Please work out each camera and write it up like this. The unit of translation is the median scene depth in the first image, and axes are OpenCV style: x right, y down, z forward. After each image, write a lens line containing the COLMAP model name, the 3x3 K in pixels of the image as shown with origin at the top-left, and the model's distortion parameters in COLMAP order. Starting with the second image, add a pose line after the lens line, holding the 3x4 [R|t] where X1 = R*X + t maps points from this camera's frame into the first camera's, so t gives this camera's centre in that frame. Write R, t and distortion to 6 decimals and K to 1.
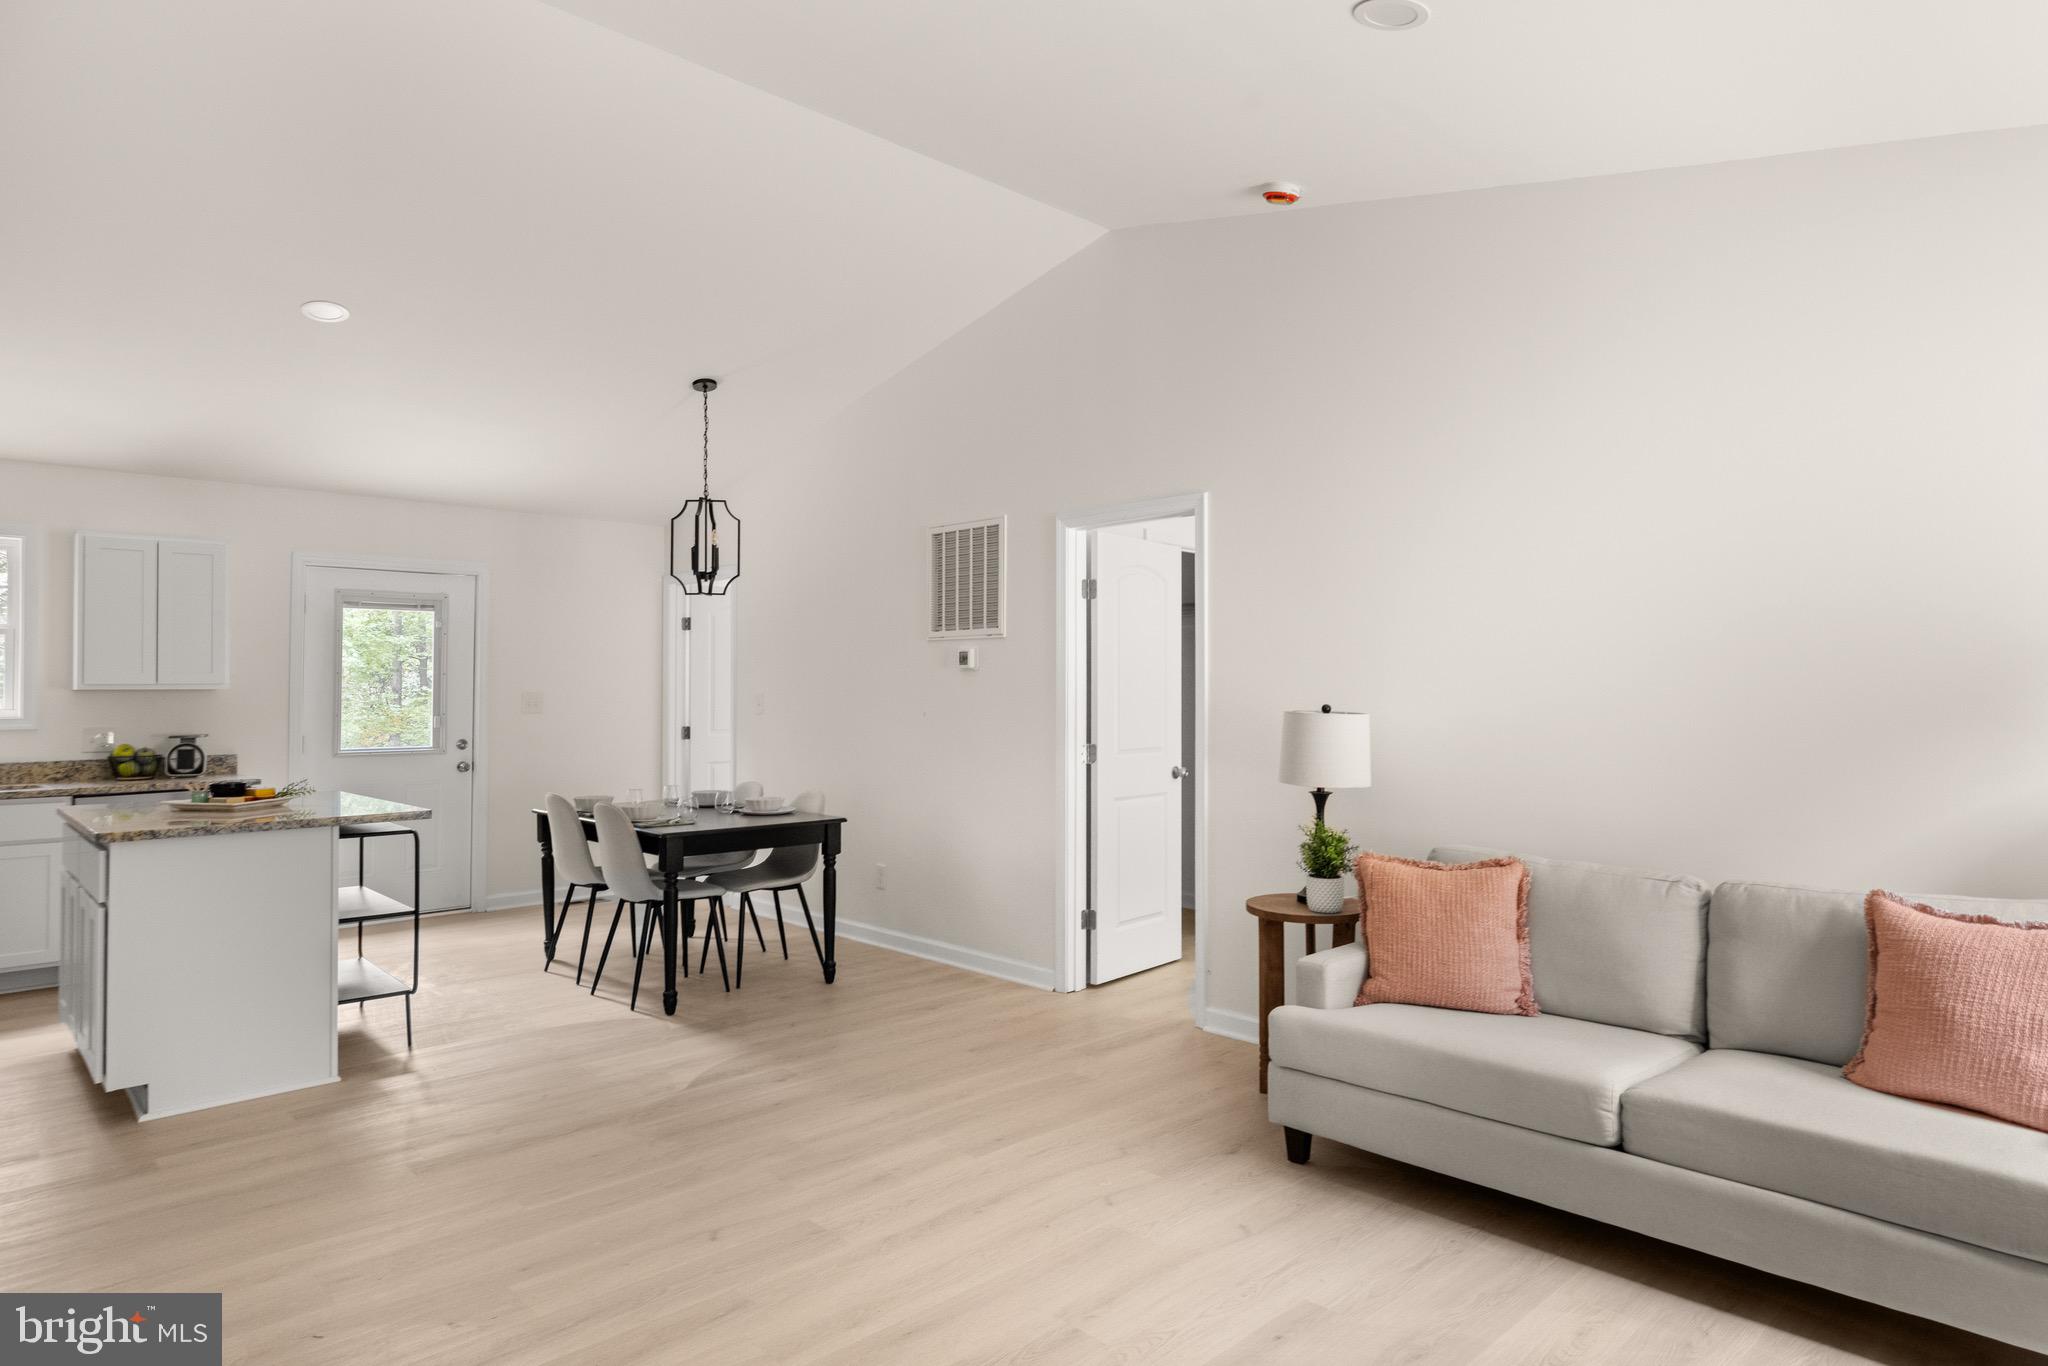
lens RADIAL K [[1171.1, 0, 1031.8], [0, 1171.1, 674.3], [0, 0, 1]] dist [0.001459, -0.000532]
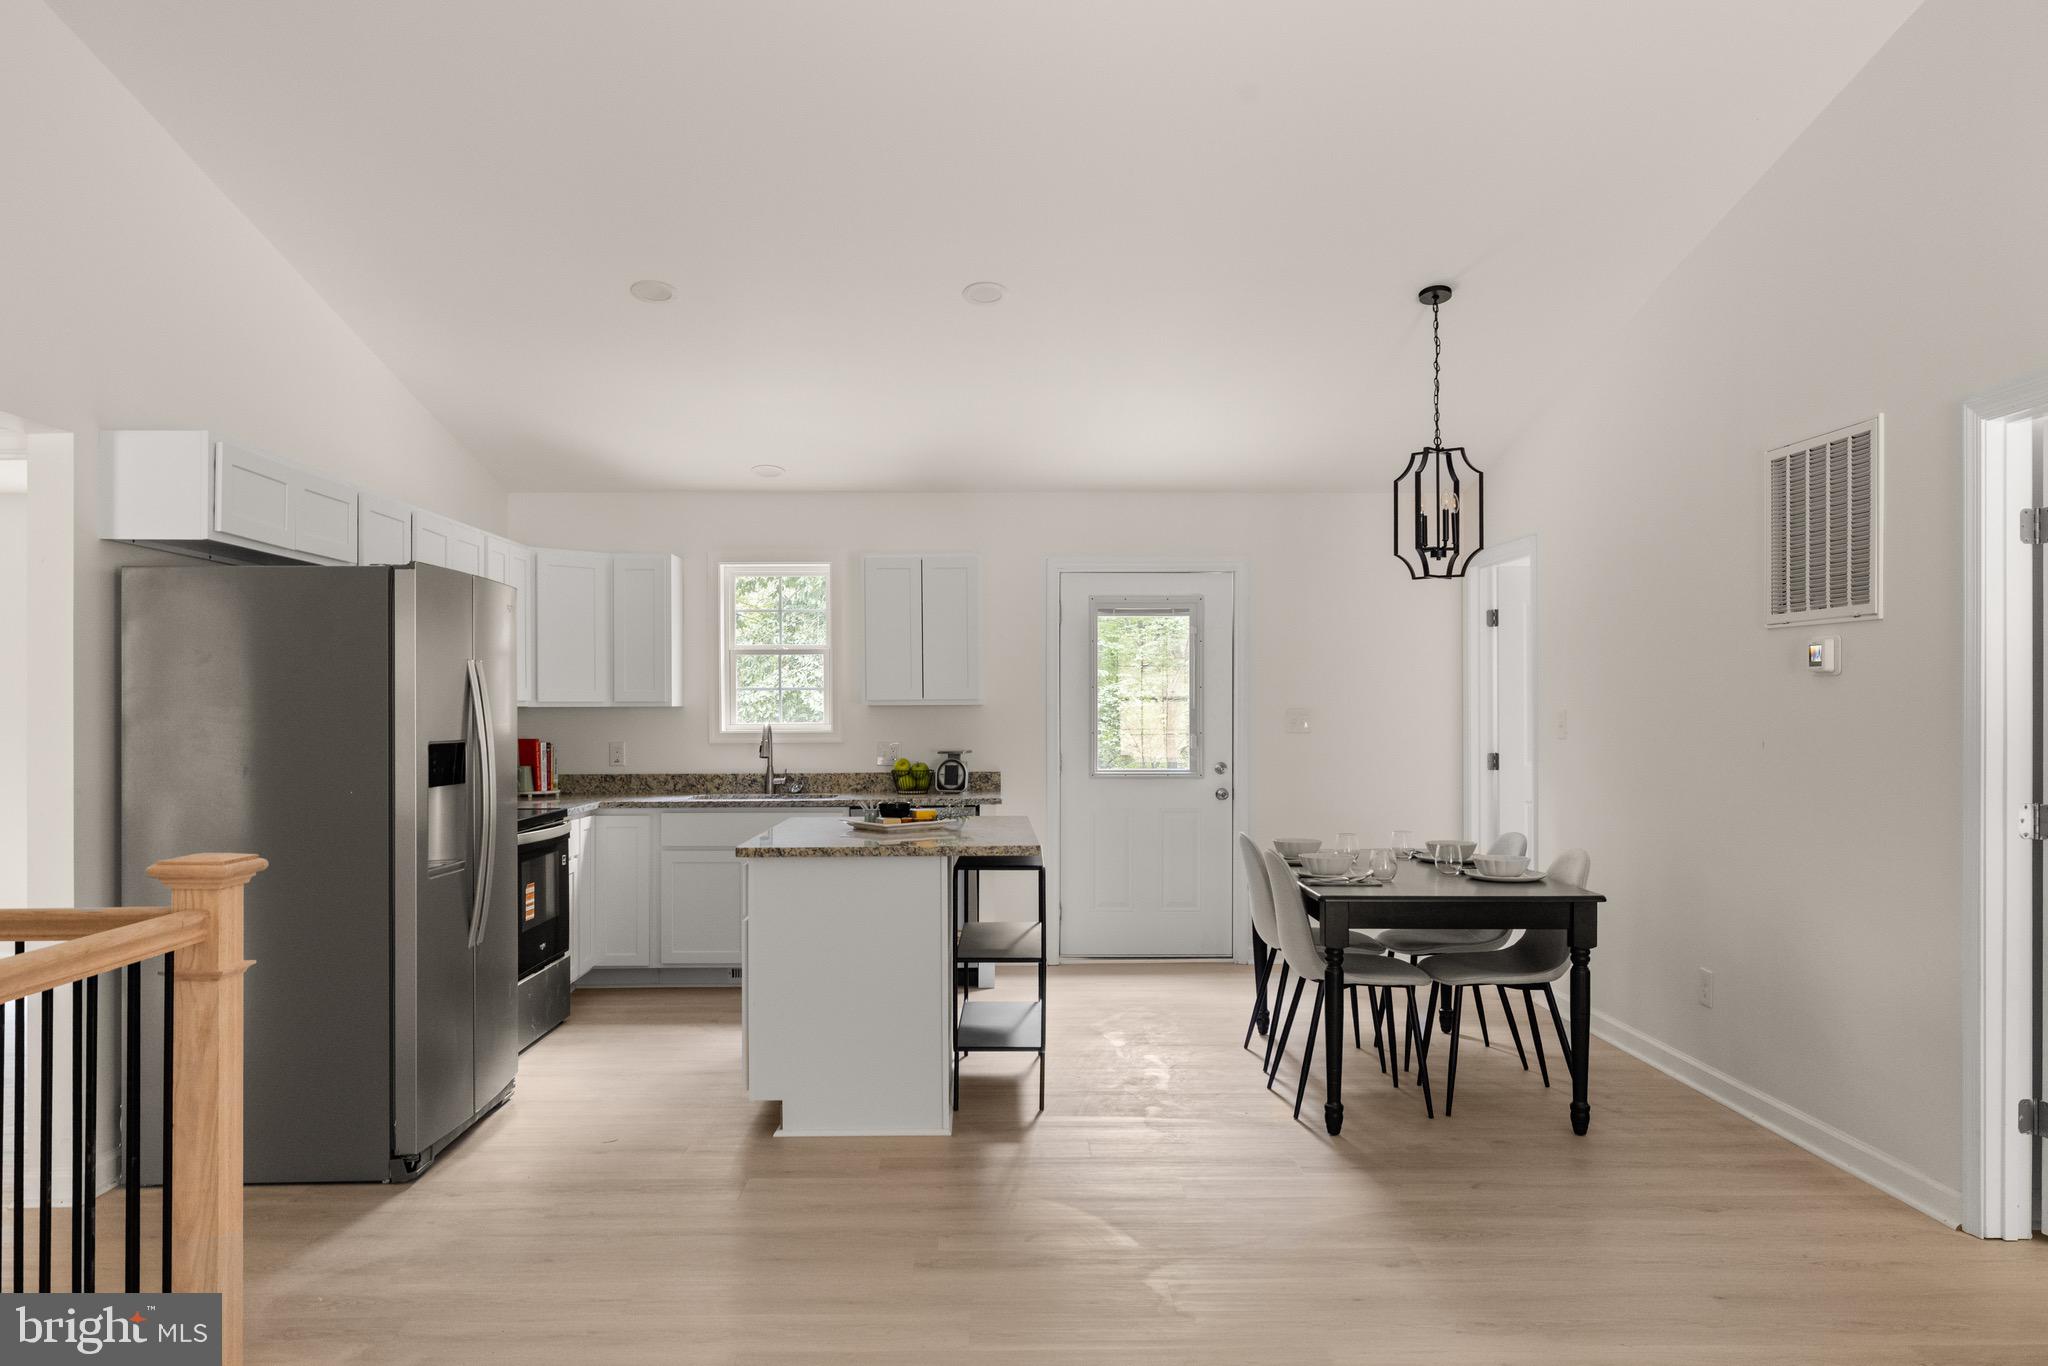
lens RADIAL K [[1409.8, 0, 1013.0], [0, 1409.8, 707.4], [0, 0, 1]] dist [0.002626, -0.002926]
pose [[0.734955, 0.001463, -0.678114, 0.135325], [0.009868, 0.999869, 0.012853, -0.000004], [0.678044, -0.016138, 0.734844, 0.163947]]
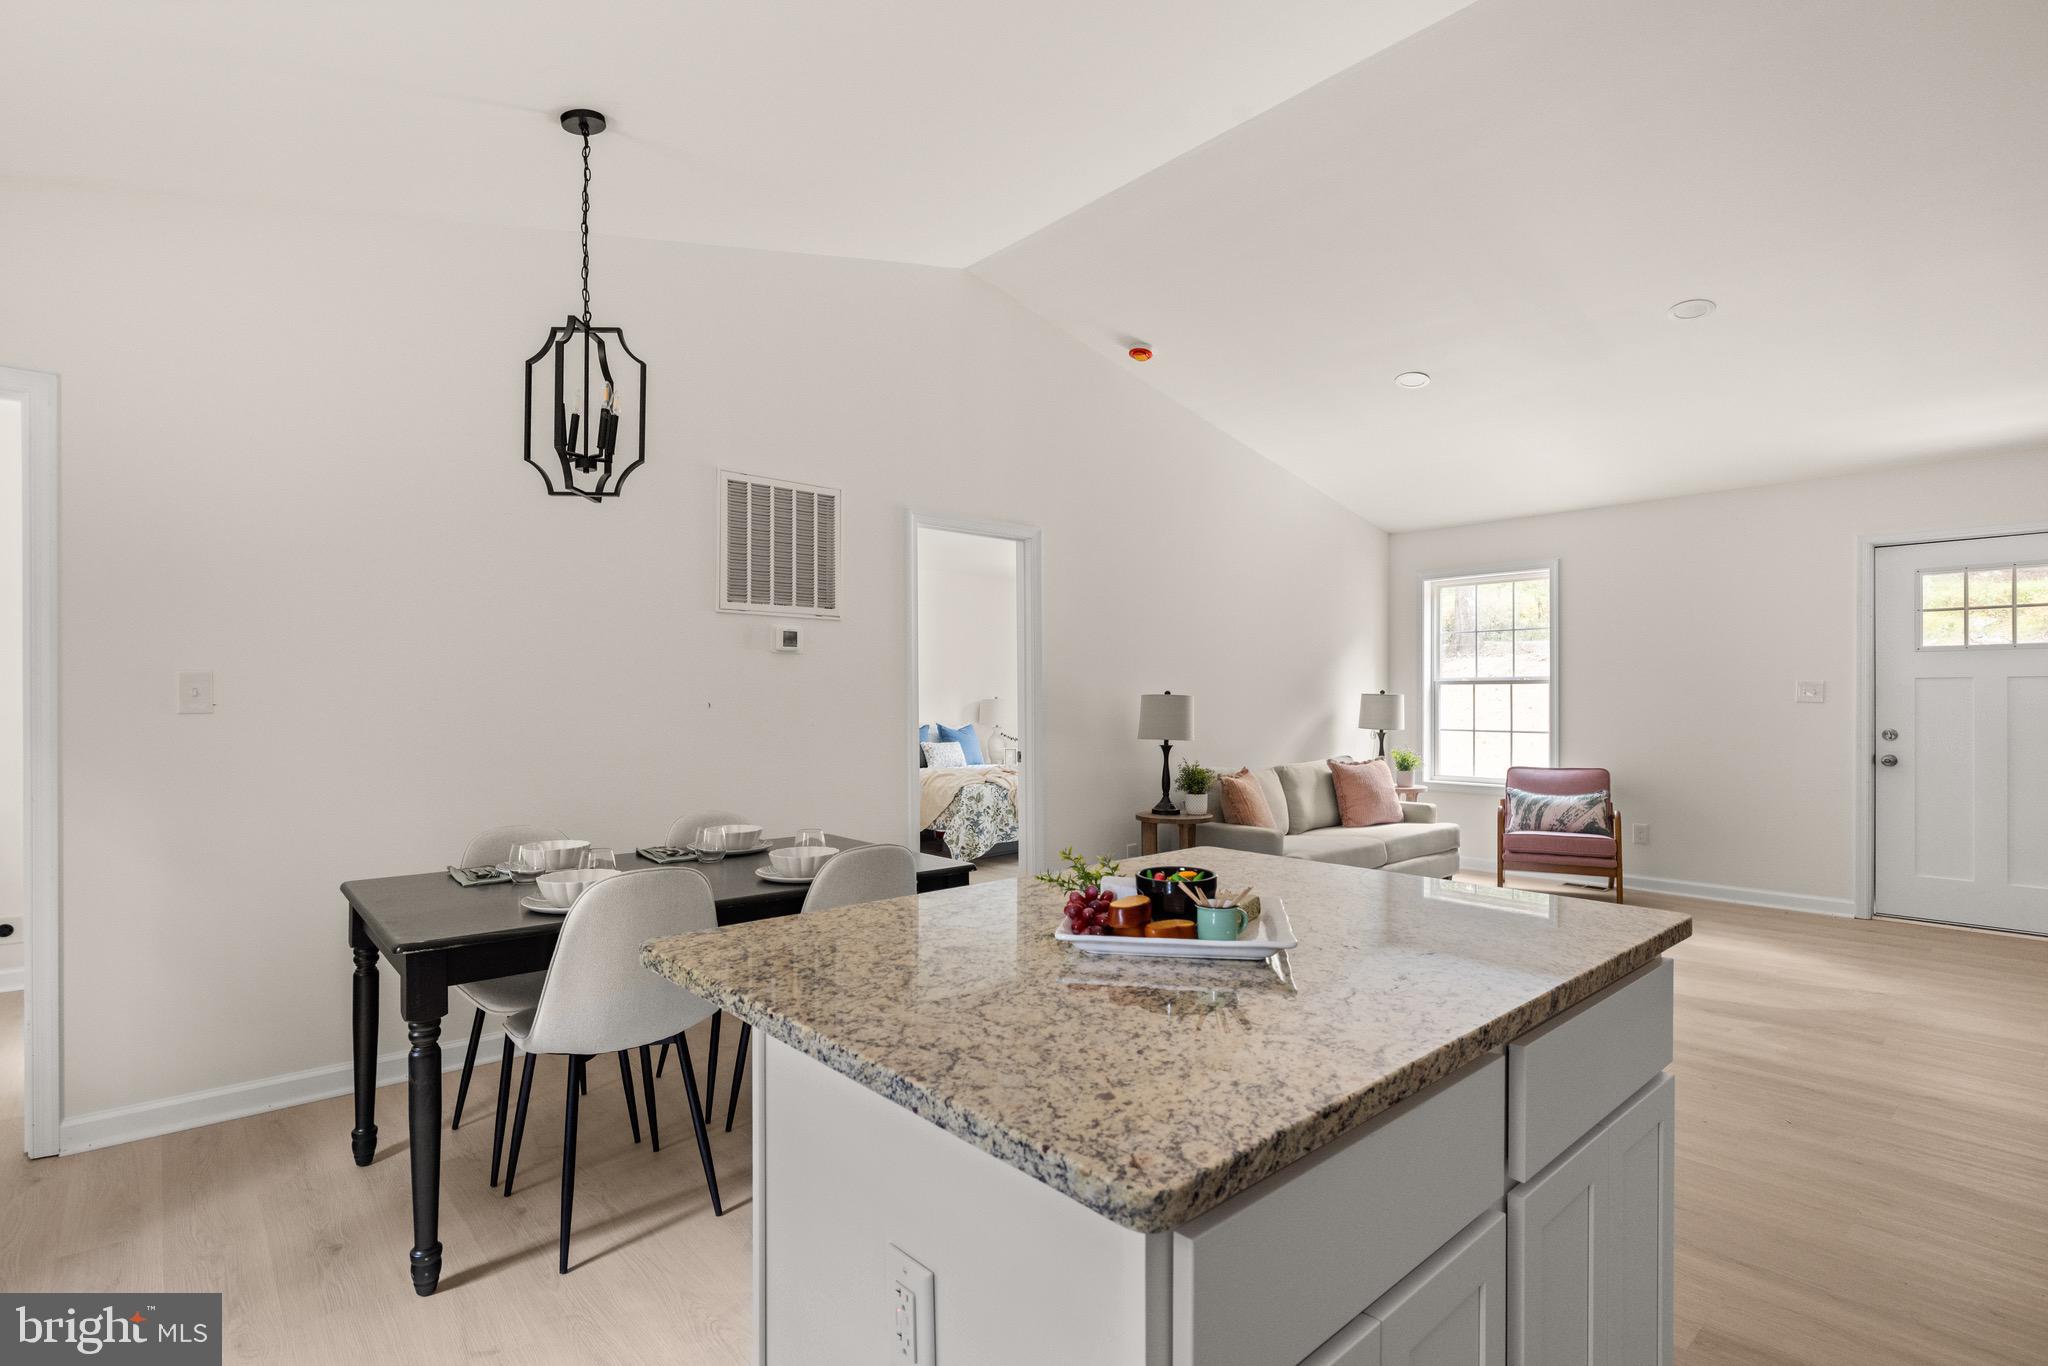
lens RADIAL K [[998.0, 0, 1028.3], [0, 998.0, 697.3], [0, 0, 1]] dist [0.003248, 0.001417]
pose [[0.024888, 0.006365, 0.999670, -0.786248], [-0.014668, 0.999874, -0.006001, 0.031264], [-0.999583, -0.014514, 0.024978, 0.803656]]
